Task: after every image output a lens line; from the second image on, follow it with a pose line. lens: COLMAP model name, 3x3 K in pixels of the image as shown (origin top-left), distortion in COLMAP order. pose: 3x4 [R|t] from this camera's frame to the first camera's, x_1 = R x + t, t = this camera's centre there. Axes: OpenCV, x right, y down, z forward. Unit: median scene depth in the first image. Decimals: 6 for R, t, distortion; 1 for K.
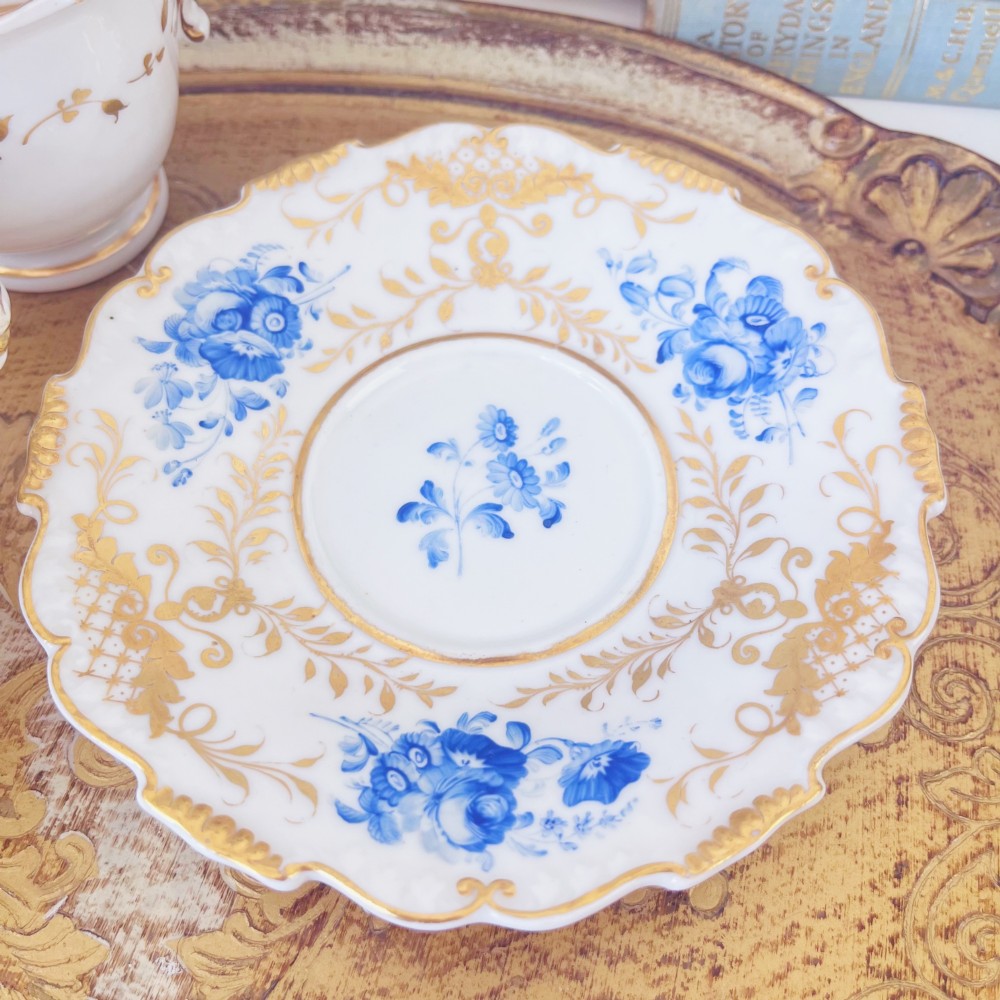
lens RADIAL K [[1030.8, 0, 509.8], [0, 1030.8, 503.3], [0, 0, 1]] dist [0.005075, -0.029214]
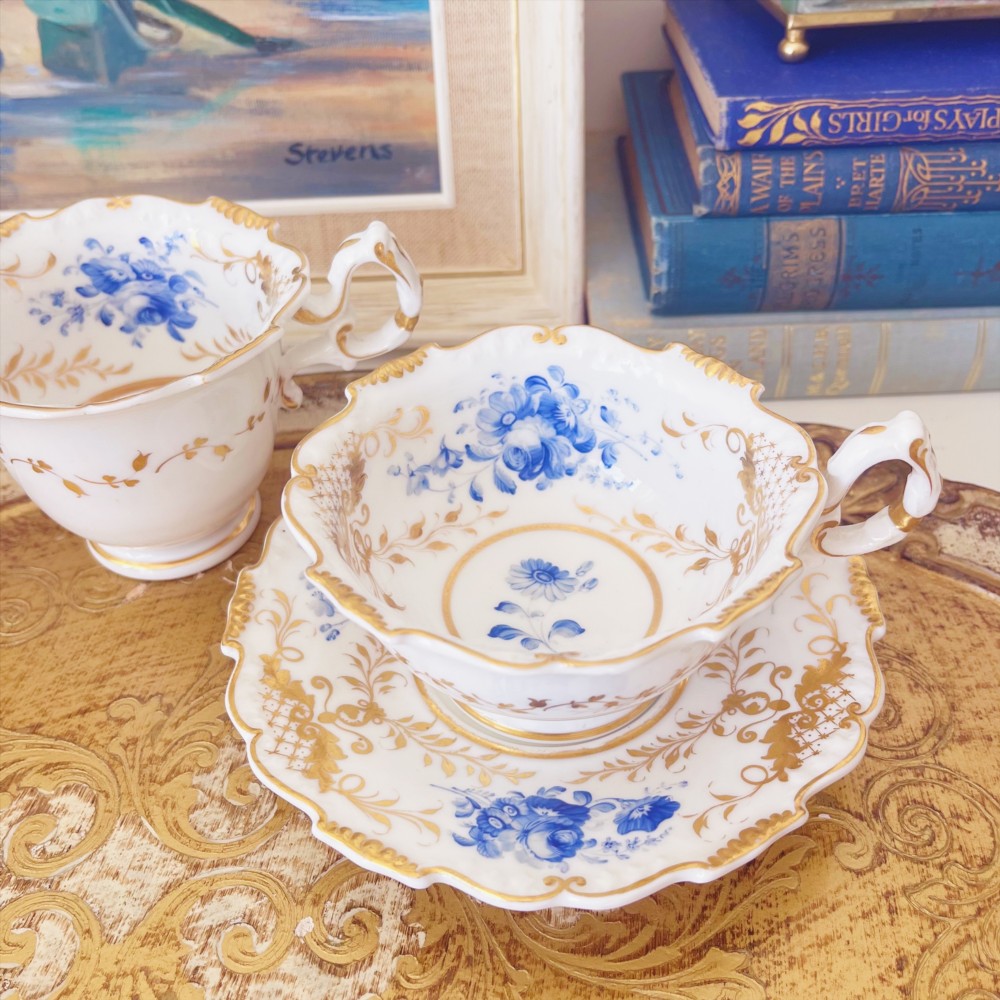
lens RADIAL K [[1051.9, 0, 510.1], [0, 1051.9, 511.5], [0, 0, 1]] dist [0.014013, -0.004431]
pose [[0.998760, -0.034736, -0.035651, -0.023910], [0.022048, 0.950880, -0.308775, 0.284652], [0.044626, 0.307606, 0.950467, -0.426974]]
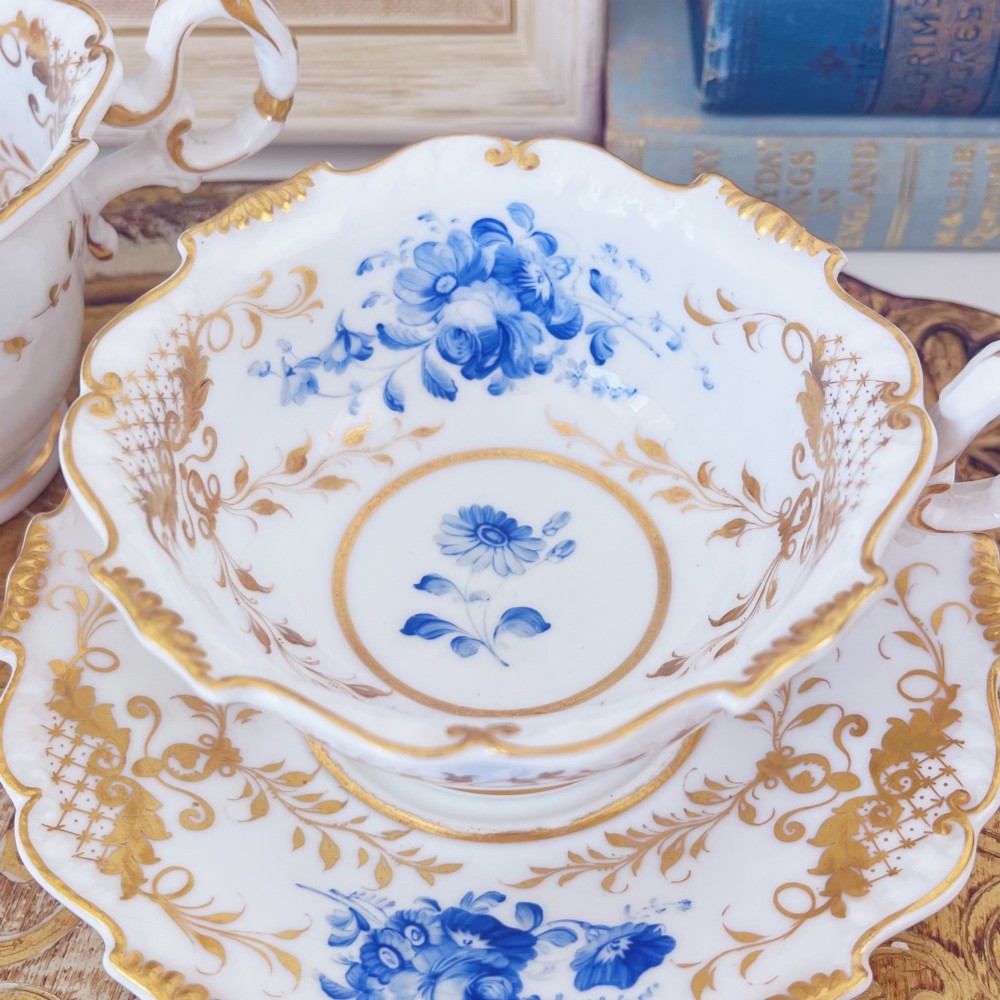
lens RADIAL K [[1404.5, 0, 507.0], [0, 1404.5, 500.0], [0, 0, 1]] dist [0.028741, -0.091436]
pose [[0.998500, 0.011992, -0.053423, 0.048480], [-0.021211, 0.984250, -0.175503, 0.083708], [0.050477, 0.176373, 0.983028, -0.241937]]
